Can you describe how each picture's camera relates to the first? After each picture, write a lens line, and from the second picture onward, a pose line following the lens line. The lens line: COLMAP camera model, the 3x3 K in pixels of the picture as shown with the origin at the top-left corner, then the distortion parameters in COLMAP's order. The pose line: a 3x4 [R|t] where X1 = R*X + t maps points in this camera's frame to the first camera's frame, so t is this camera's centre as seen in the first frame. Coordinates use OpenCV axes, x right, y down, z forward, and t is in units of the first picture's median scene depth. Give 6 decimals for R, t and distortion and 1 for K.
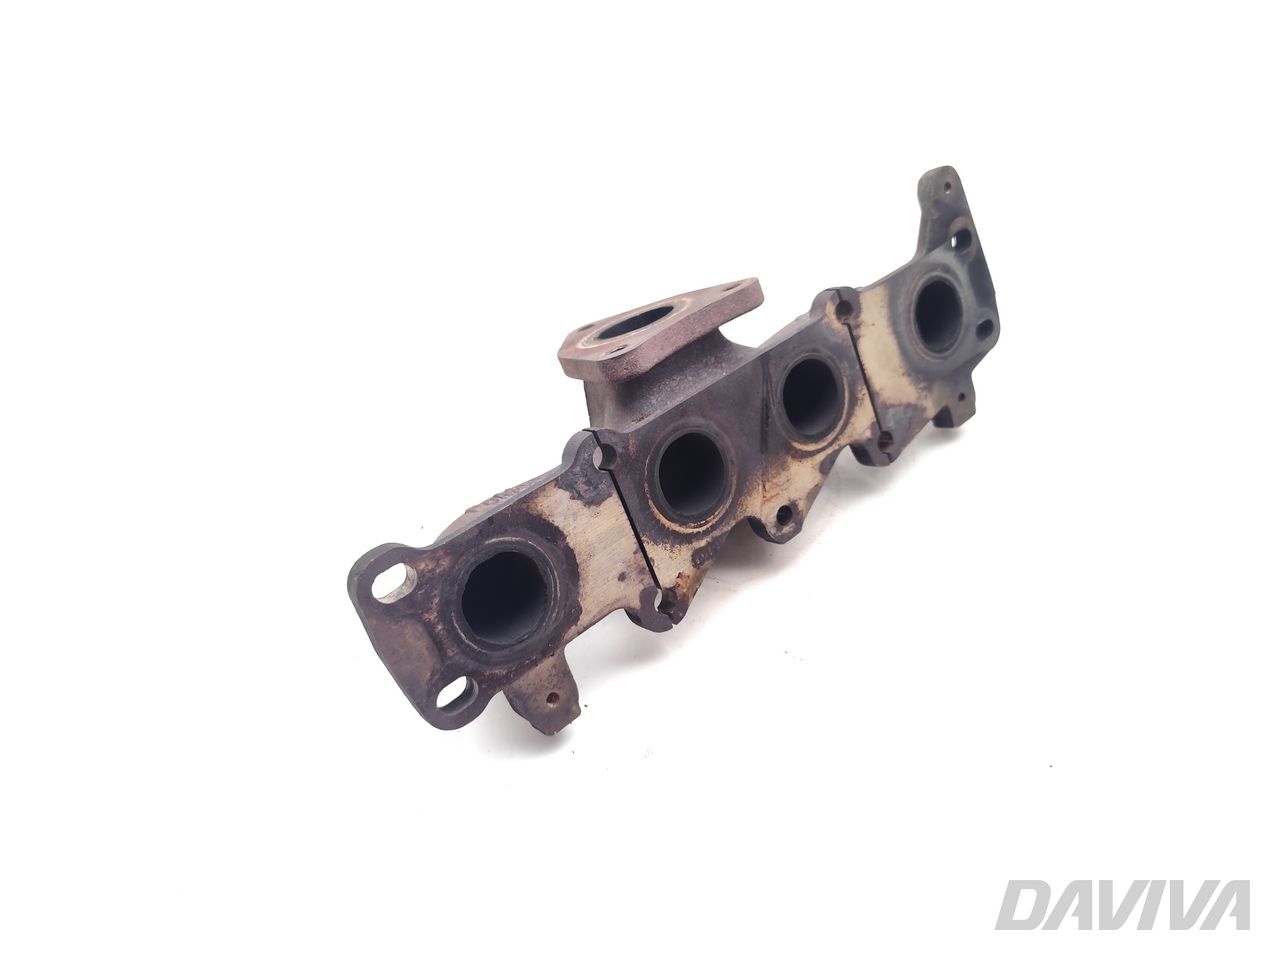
lens RADIAL K [[898.0, 0, 640.0], [0, 898.0, 480.0], [0, 0, 1]] dist [0.003879, -0.001355]
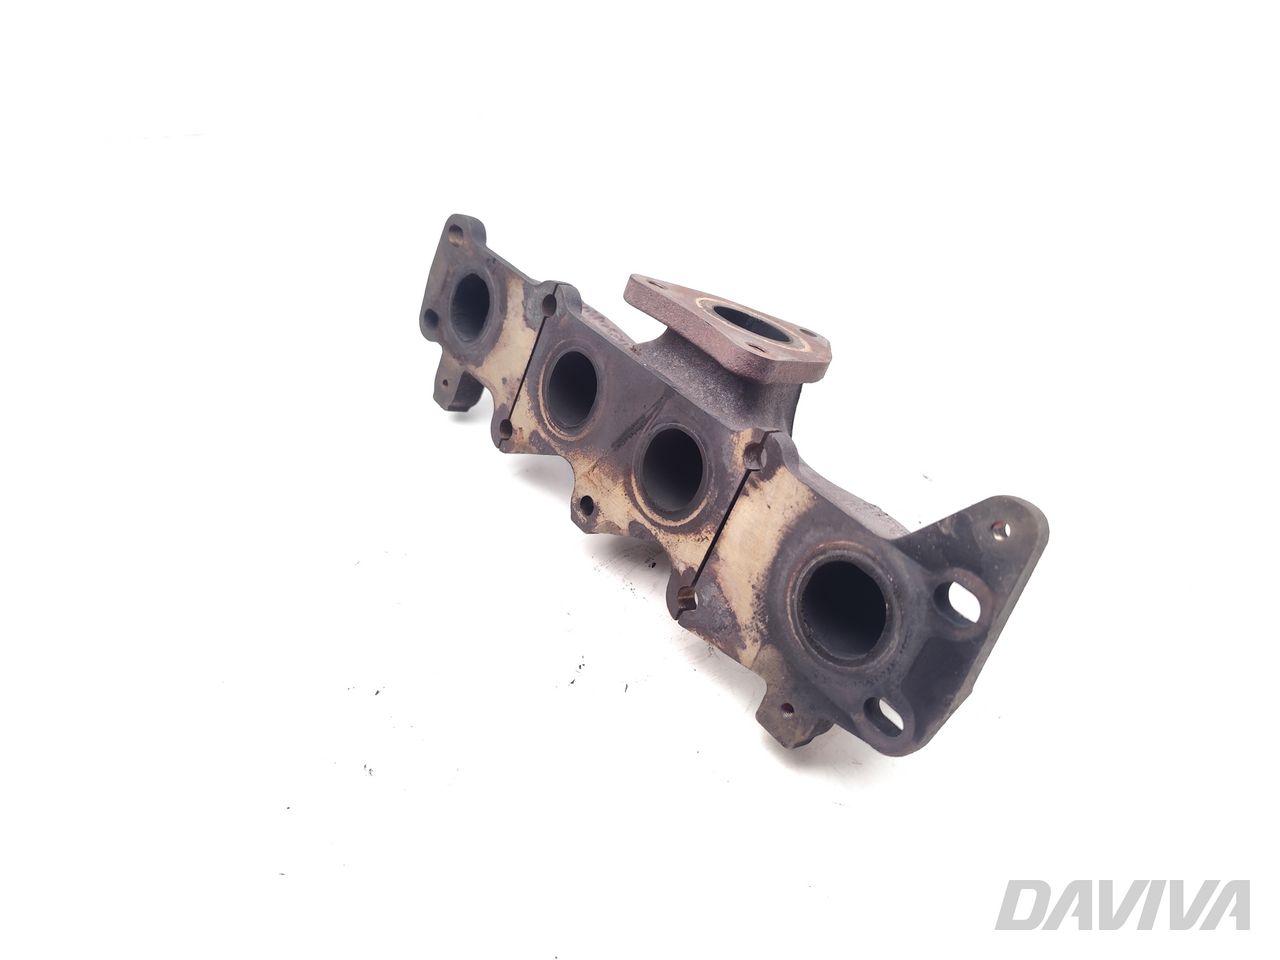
lens RADIAL K [[898.0, 0, 640.0], [0, 898.0, 480.0], [0, 0, 1]] dist [0.003879, -0.001355]
pose [[-0.058596, 0.704158, -0.707622, 0.834119], [-0.667502, 0.499440, 0.552269, -0.562114], [0.742299, 0.504699, 0.440761, 0.564137]]
